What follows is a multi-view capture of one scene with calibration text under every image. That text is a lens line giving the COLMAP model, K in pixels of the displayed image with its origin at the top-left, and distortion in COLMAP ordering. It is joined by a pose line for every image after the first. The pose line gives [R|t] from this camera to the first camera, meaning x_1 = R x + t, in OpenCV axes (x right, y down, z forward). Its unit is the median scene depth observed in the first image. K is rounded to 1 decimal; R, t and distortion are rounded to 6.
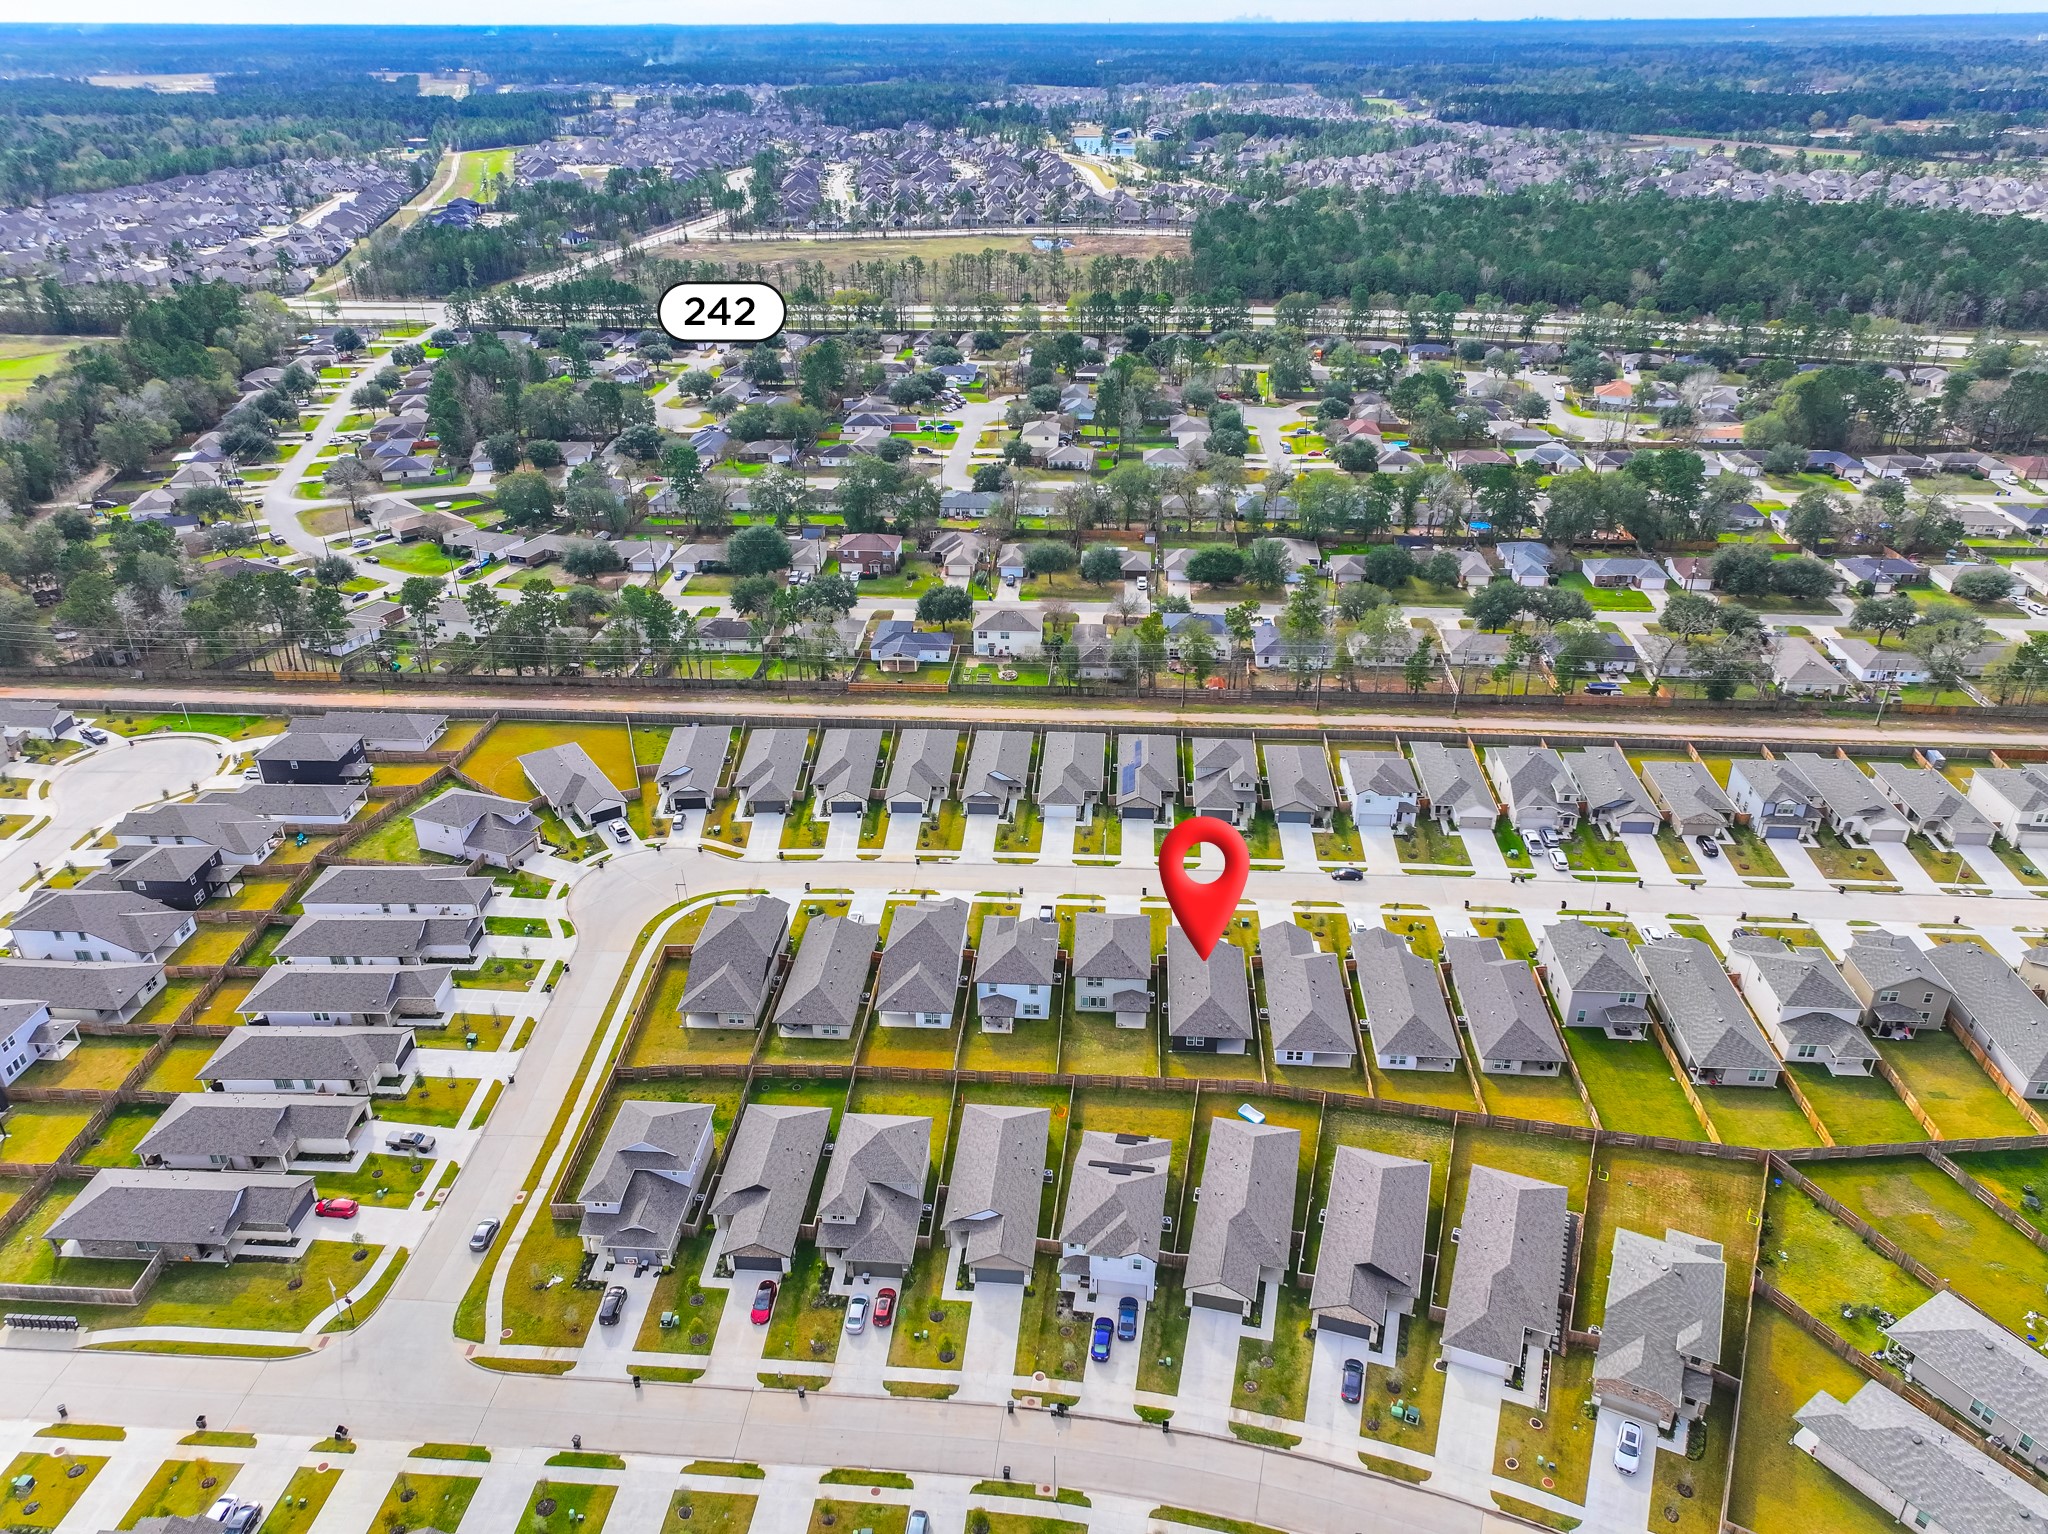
lens RADIAL K [[1432.1, 0, 1020.8], [0, 1432.1, 762.0], [0, 0, 1]] dist [-0.002549, 0.018365]
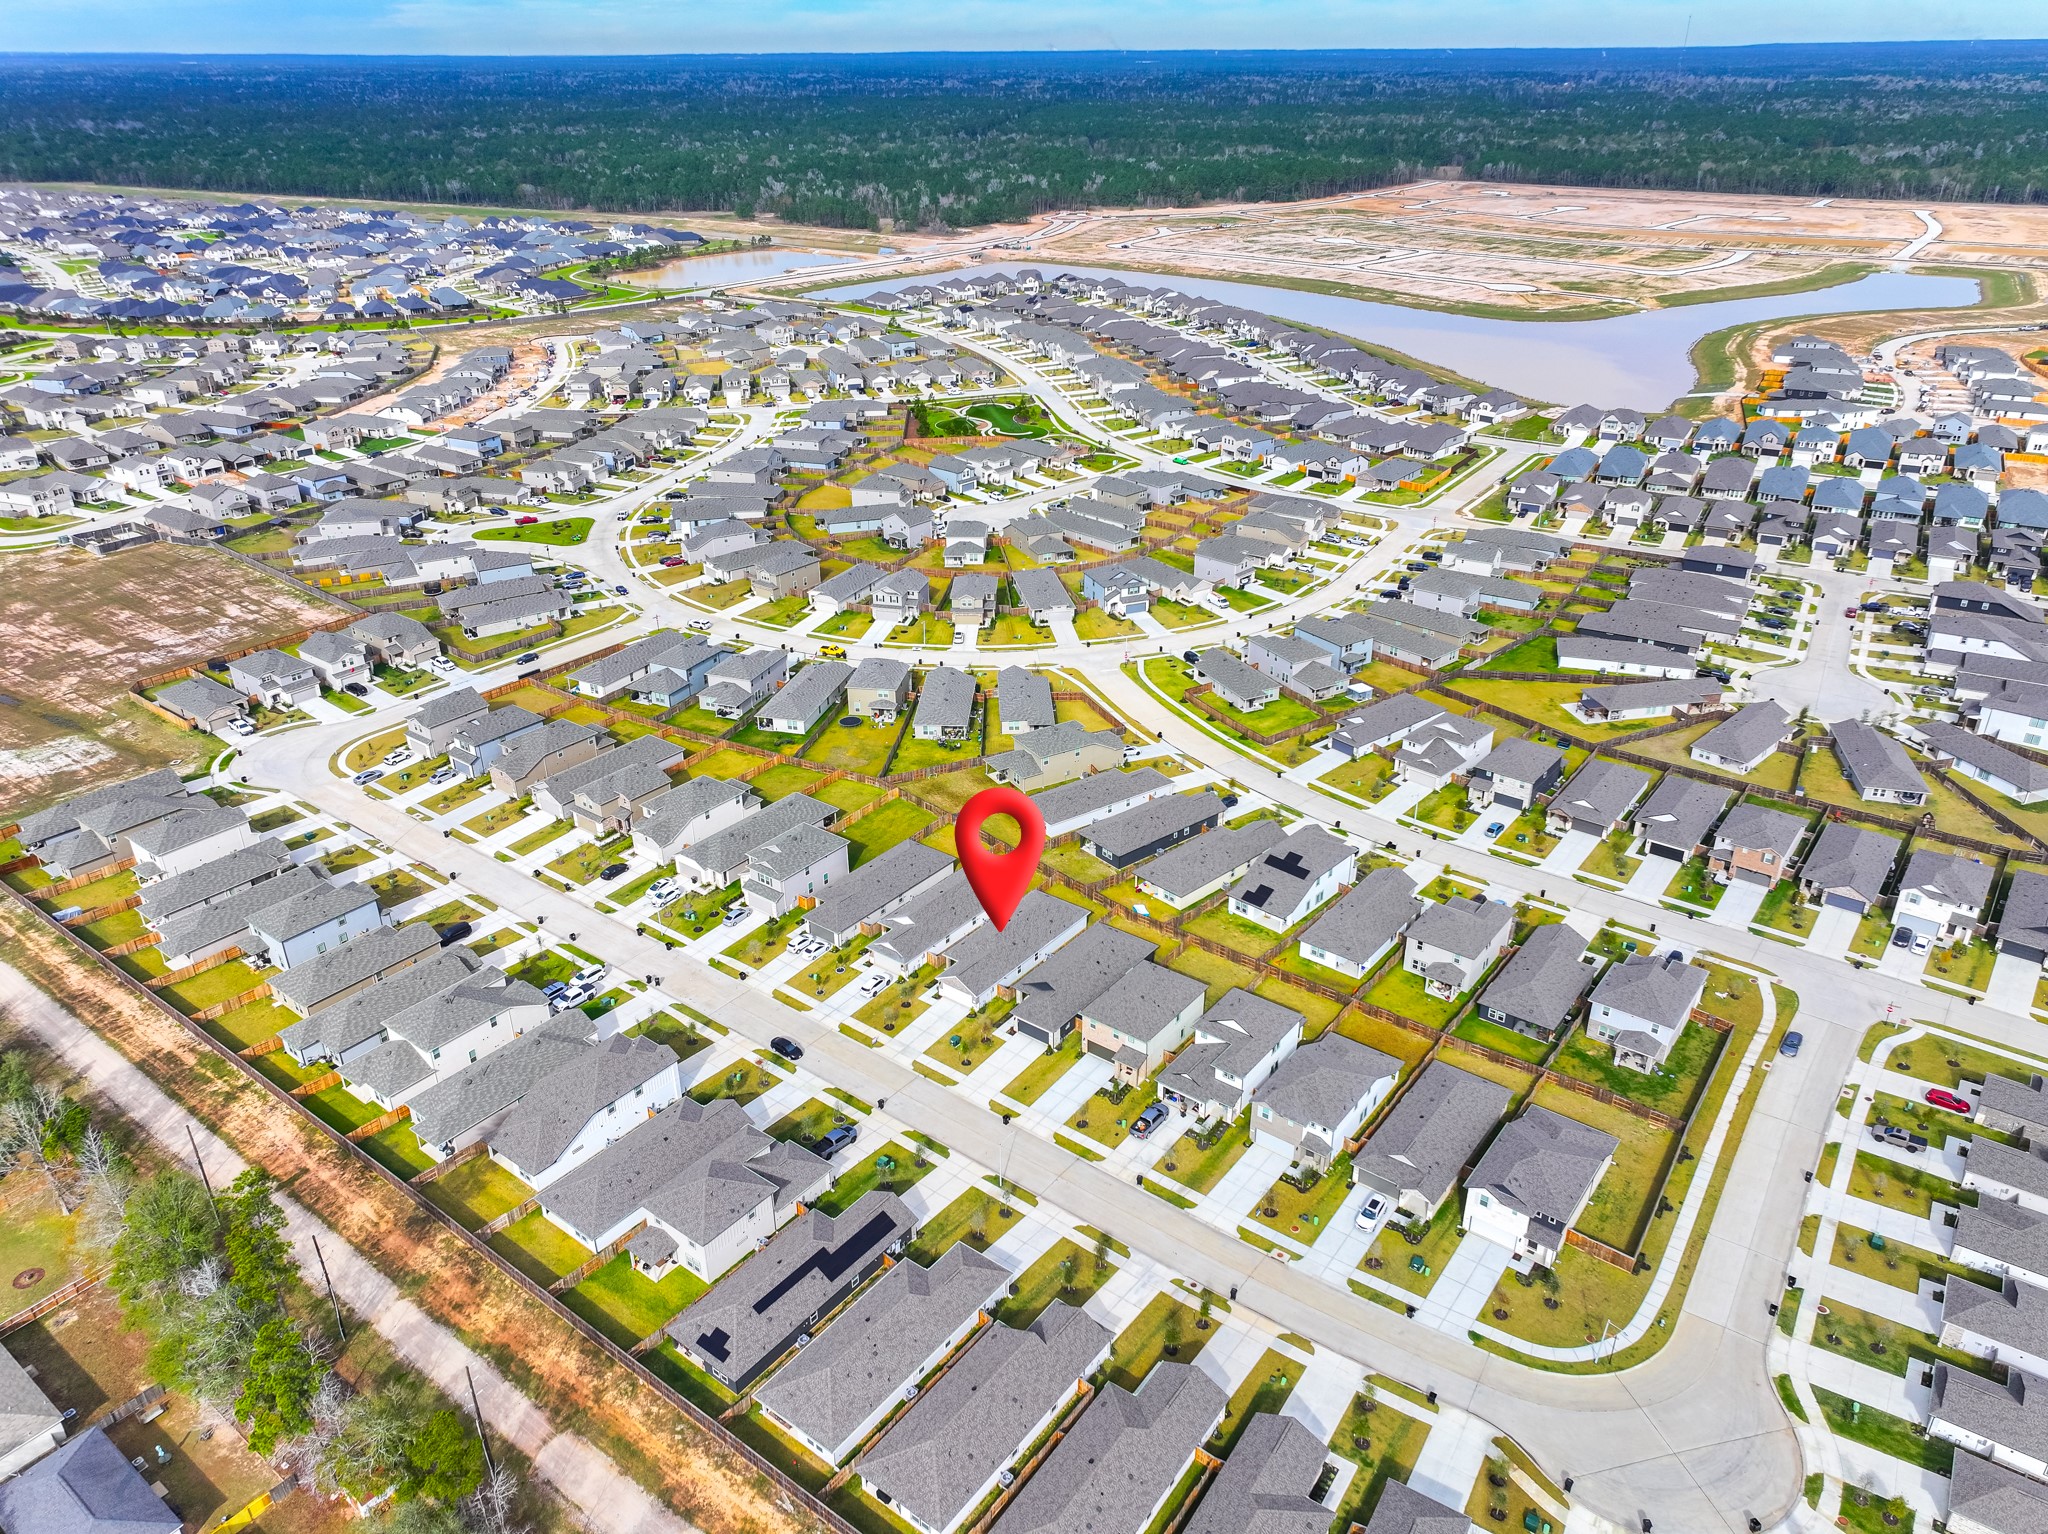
lens RADIAL K [[1432.1, 0, 1022.4], [0, 1432.1, 763.3], [0, 0, 1]] dist [-0.002549, 0.018365]
pose [[-0.834887, -0.238374, 0.496126, -0.271012], [0.260791, 0.622451, 0.737931, -0.623647], [-0.484718, 0.745474, -0.457511, 1.213376]]
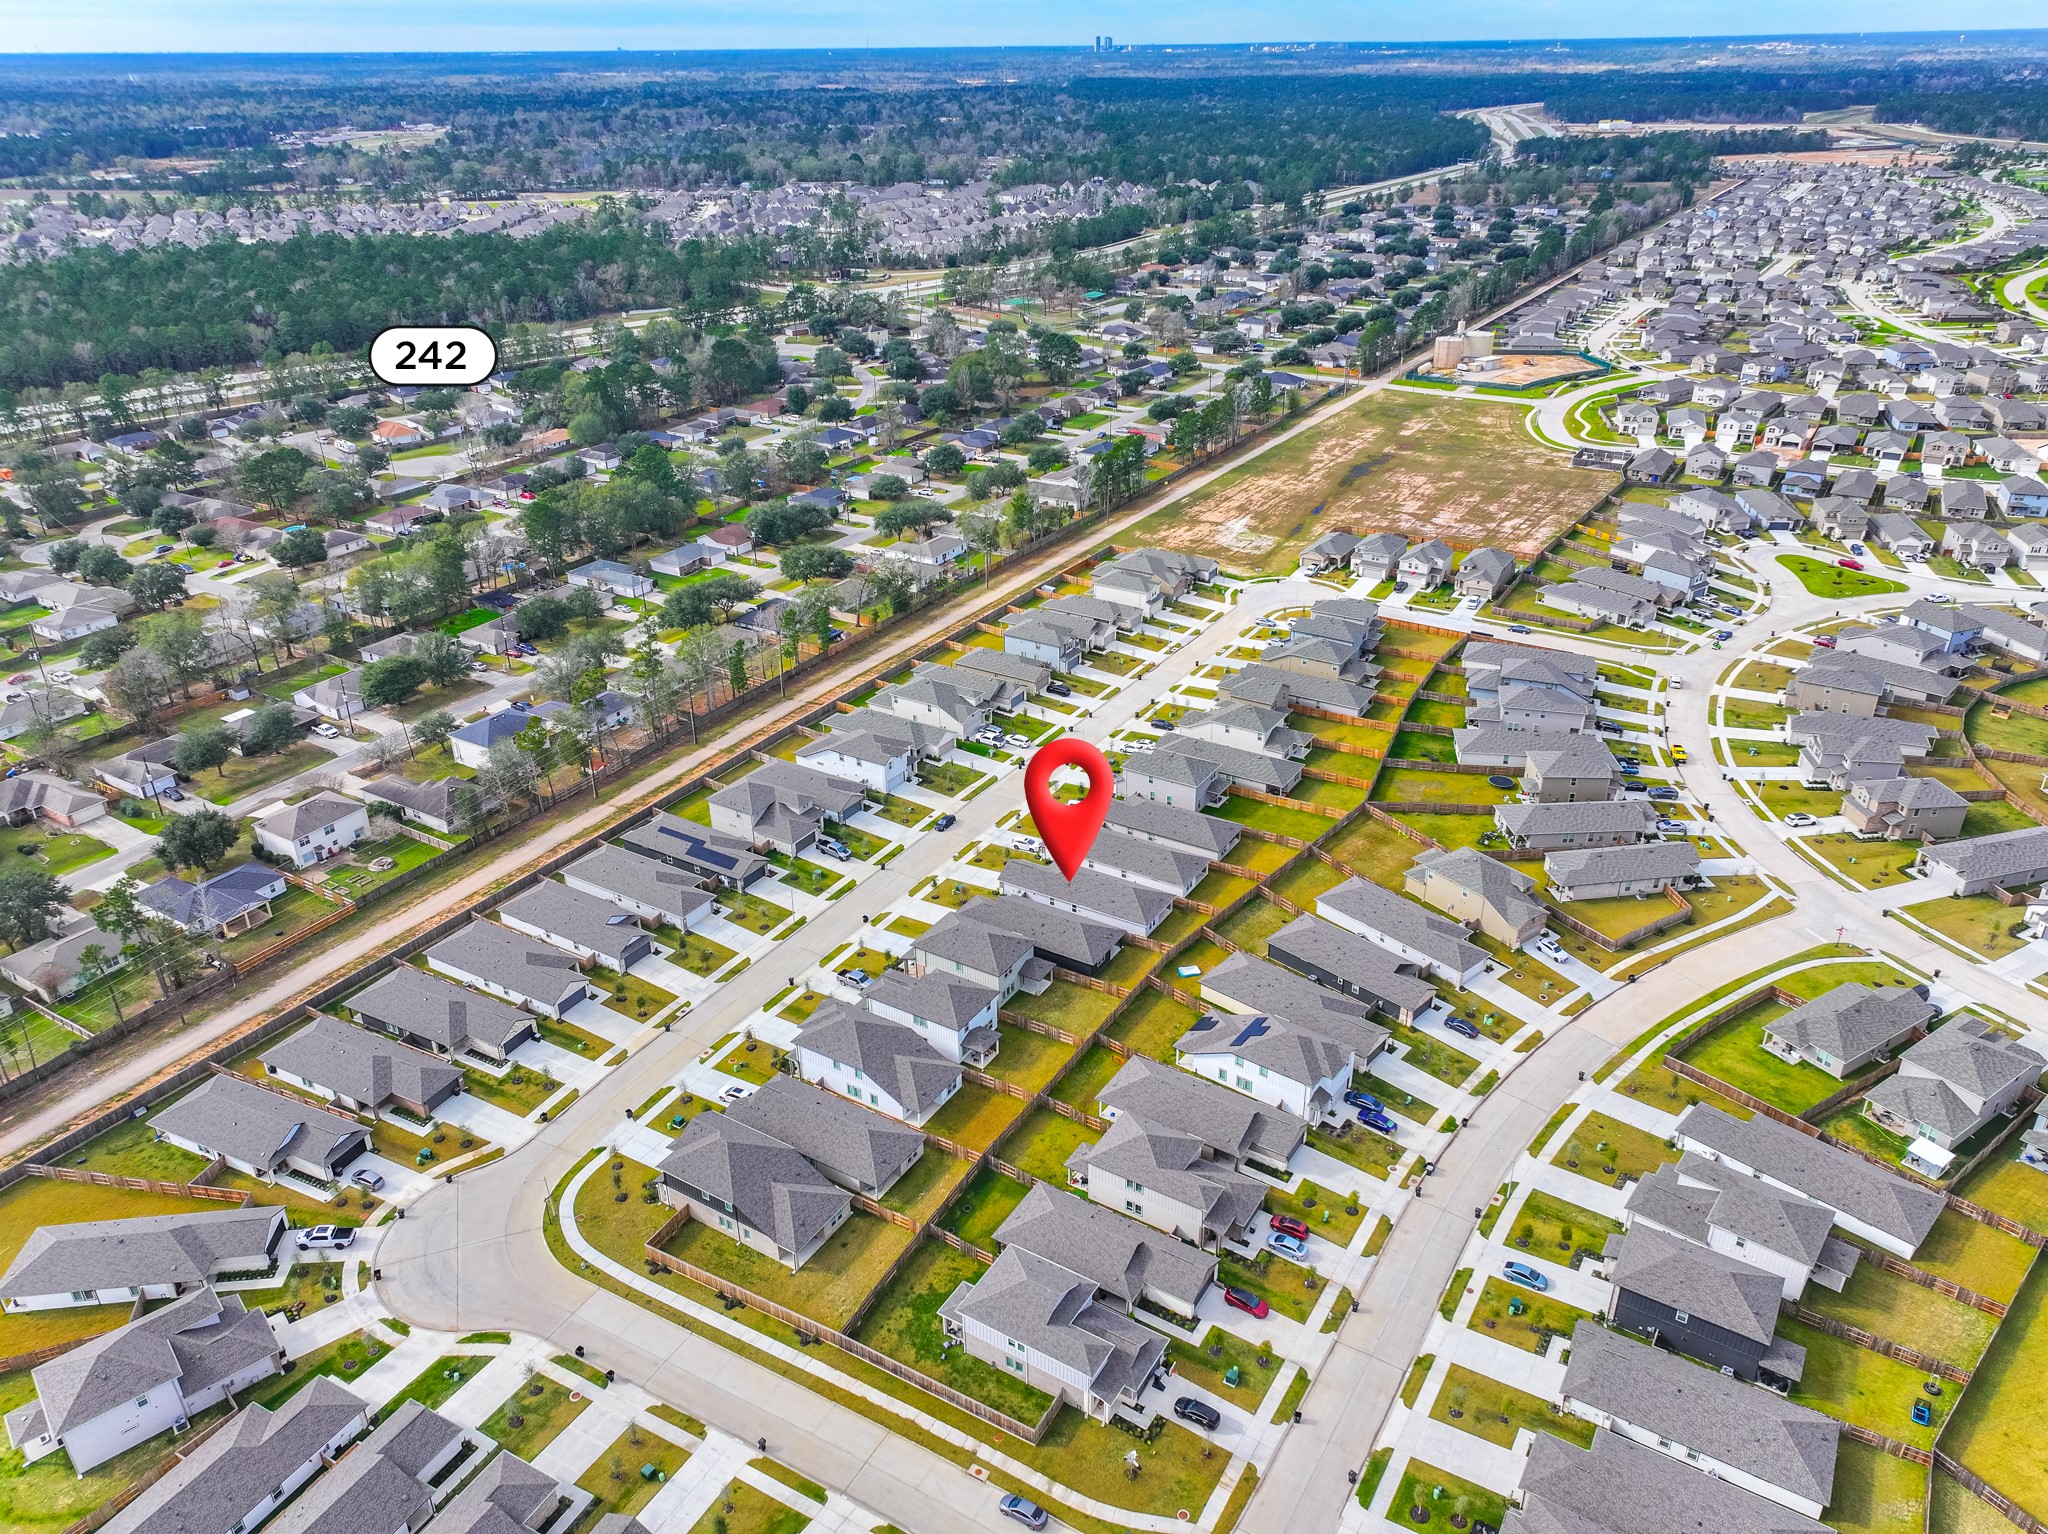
lens RADIAL K [[1432.1, 0, 1027.0], [0, 1432.1, 773.6], [0, 0, 1]] dist [-0.002549, 0.018365]
pose [[0.462901, -0.404473, 0.788748, -0.622171], [0.416038, 0.884863, 0.209596, -0.167001], [-0.782710, 0.231127, 0.577880, 0.296007]]
